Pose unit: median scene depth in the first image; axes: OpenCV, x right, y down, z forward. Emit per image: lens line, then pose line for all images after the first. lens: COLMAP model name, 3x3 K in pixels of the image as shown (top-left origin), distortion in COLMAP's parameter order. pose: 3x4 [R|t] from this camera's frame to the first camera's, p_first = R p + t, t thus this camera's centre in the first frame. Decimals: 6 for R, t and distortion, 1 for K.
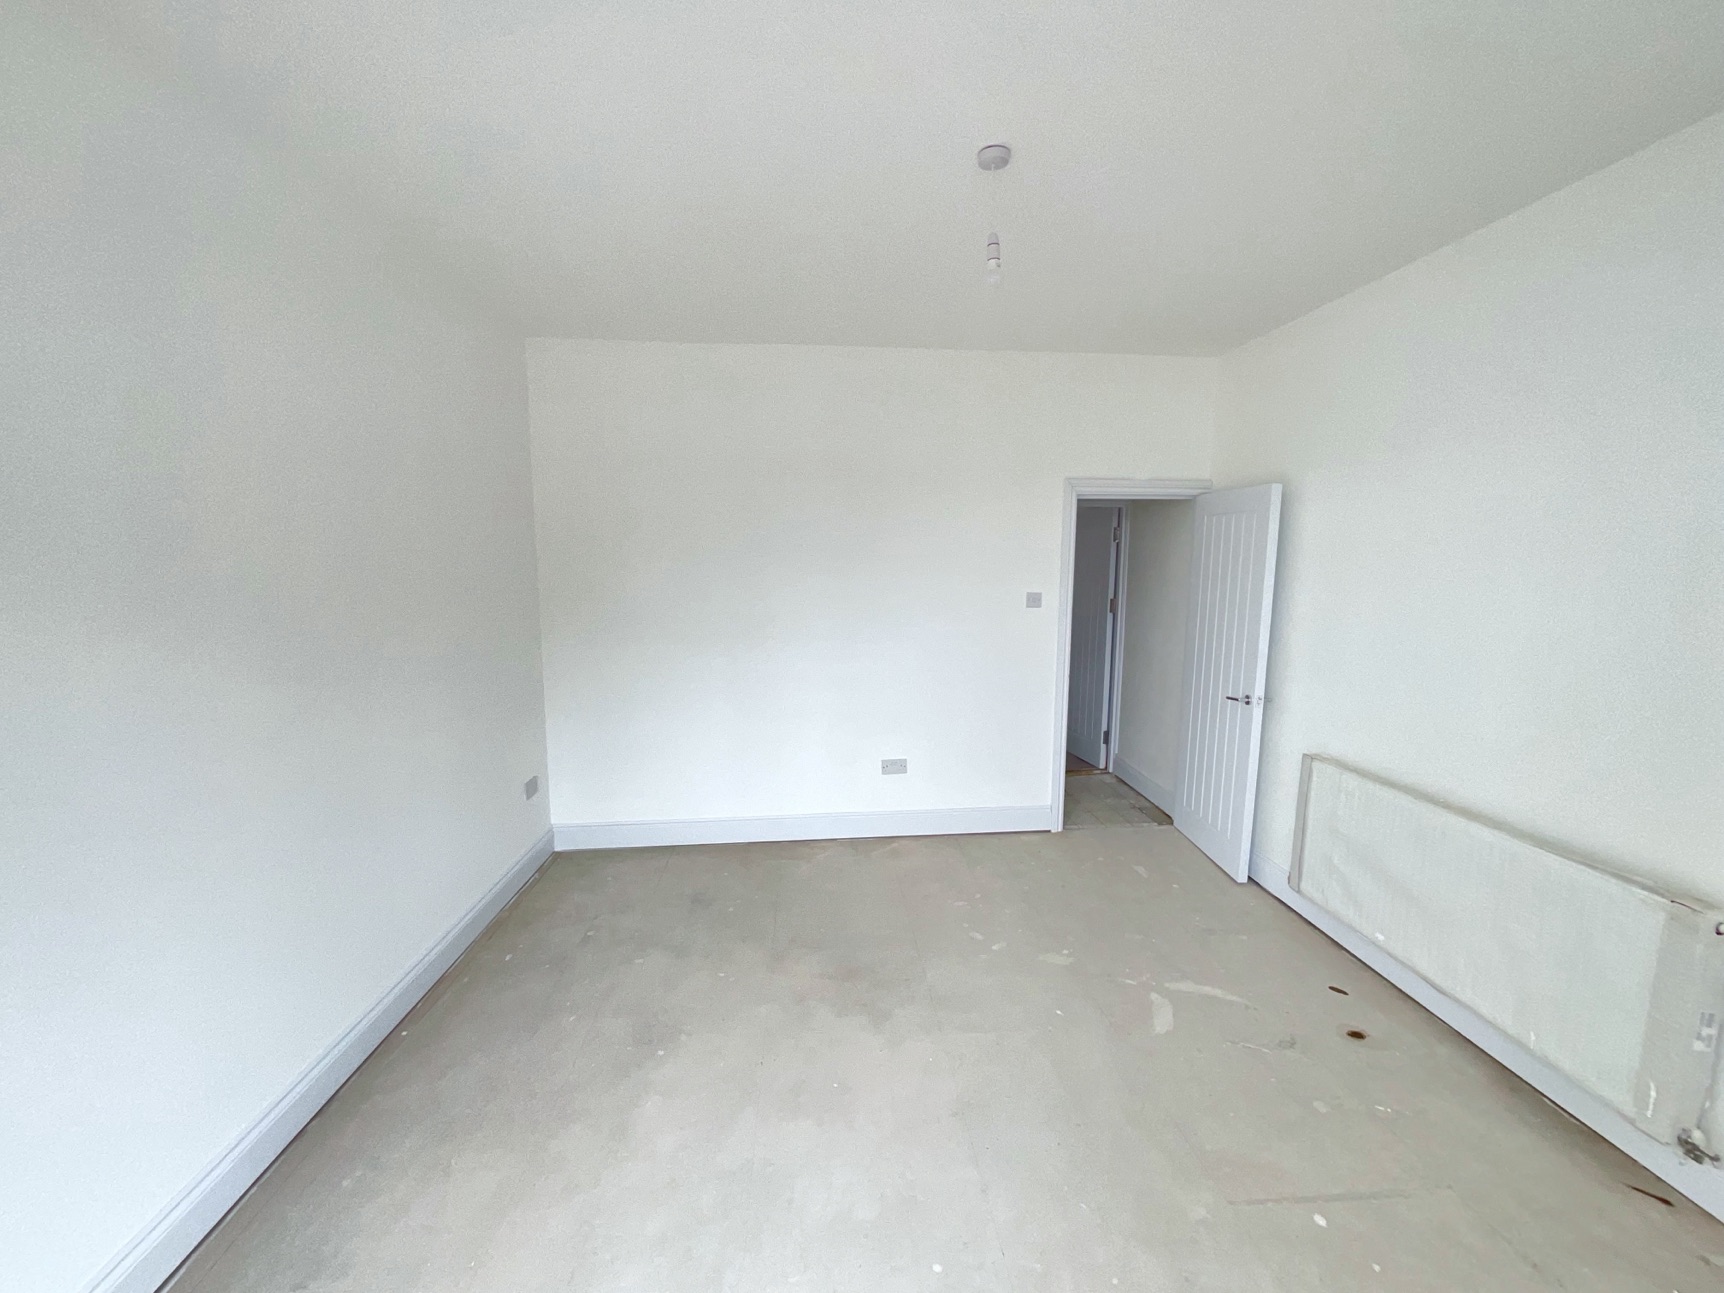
lens RADIAL K [[698.4, 0, 862.0], [0, 698.4, 646.5], [0, 0, 1]] dist [-0.016049, 0.010432]
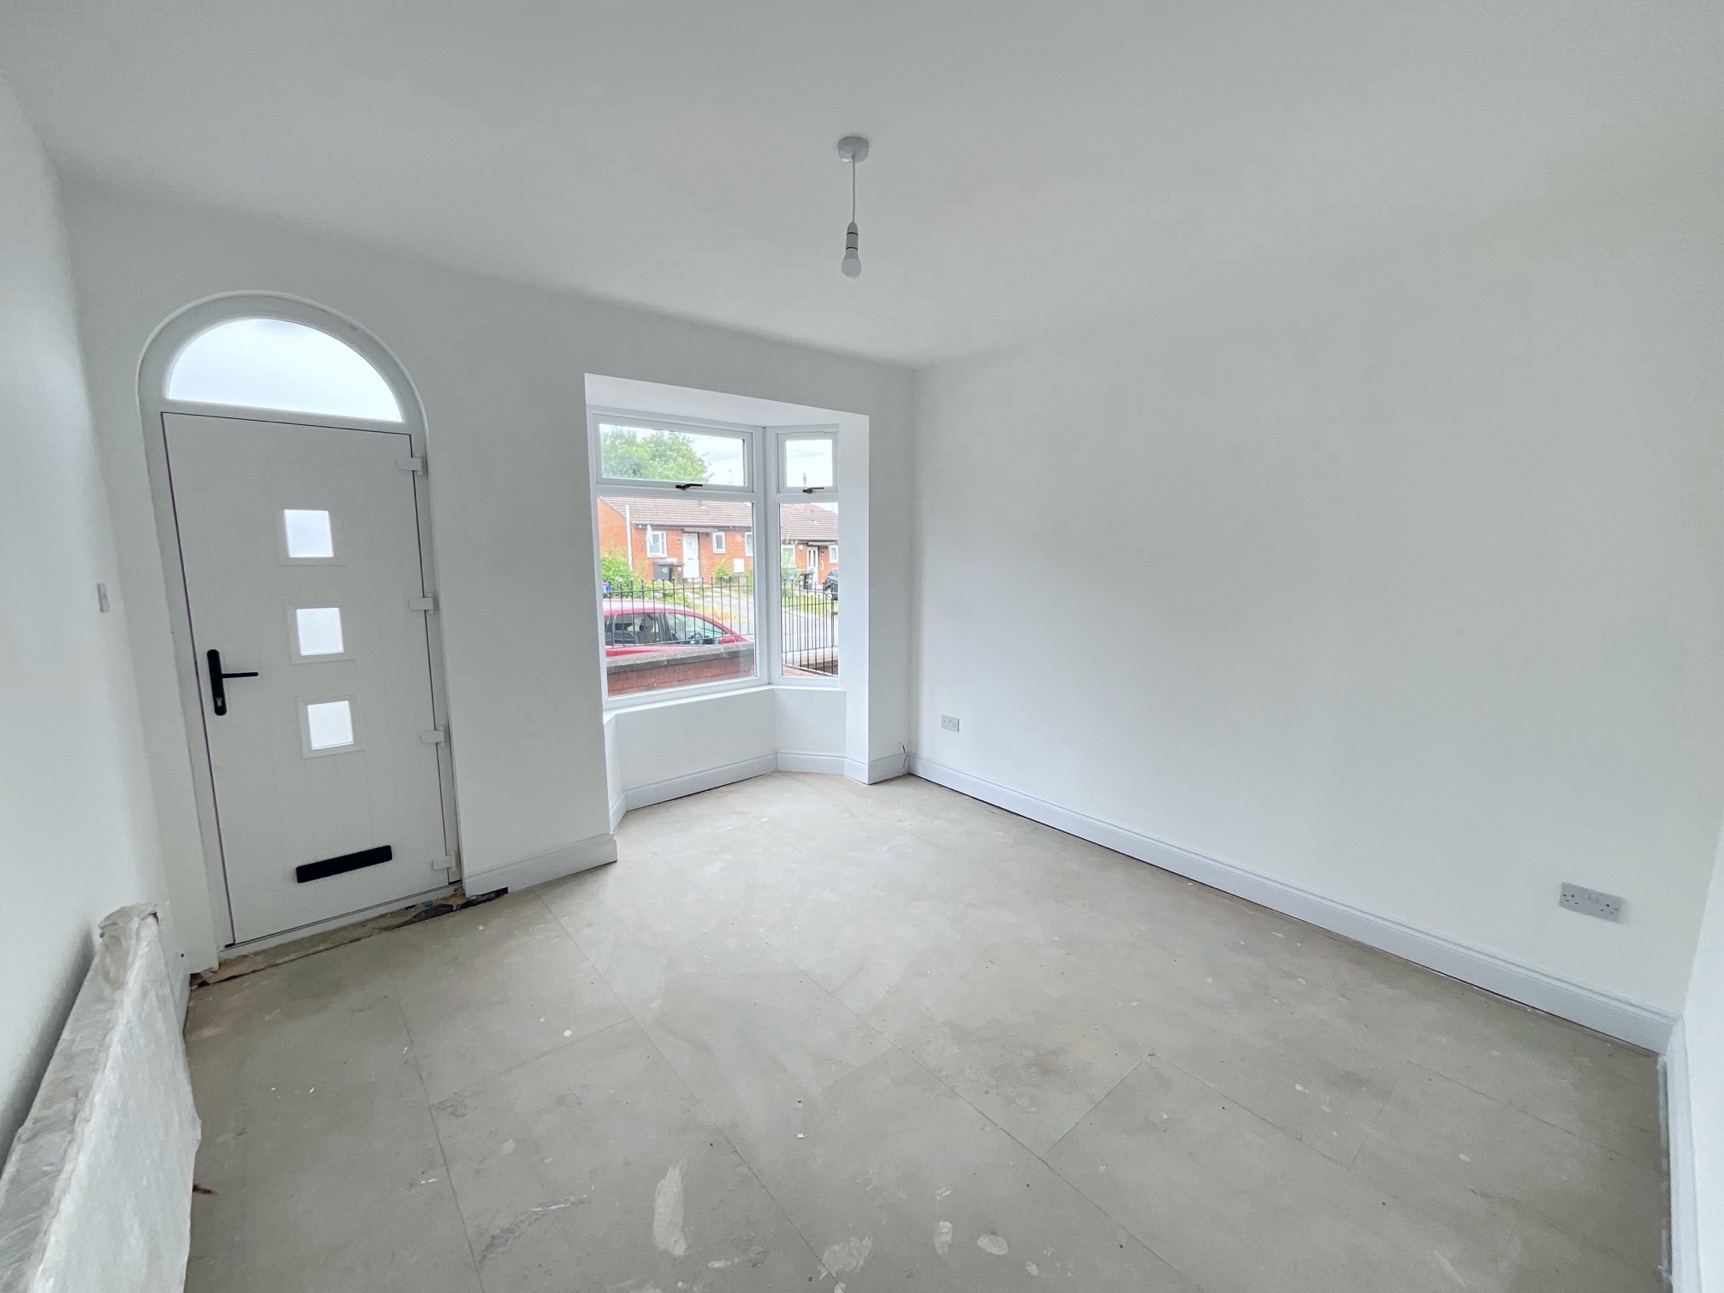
lens RADIAL K [[698.4, 0, 862.0], [0, 698.4, 646.5], [0, 0, 1]] dist [-0.016049, 0.010432]
pose [[-0.805936, 0.080051, -0.586566, 0.634493], [-0.086096, 0.964432, 0.249916, -0.191414], [0.585709, 0.251917, -0.770378, 1.496906]]
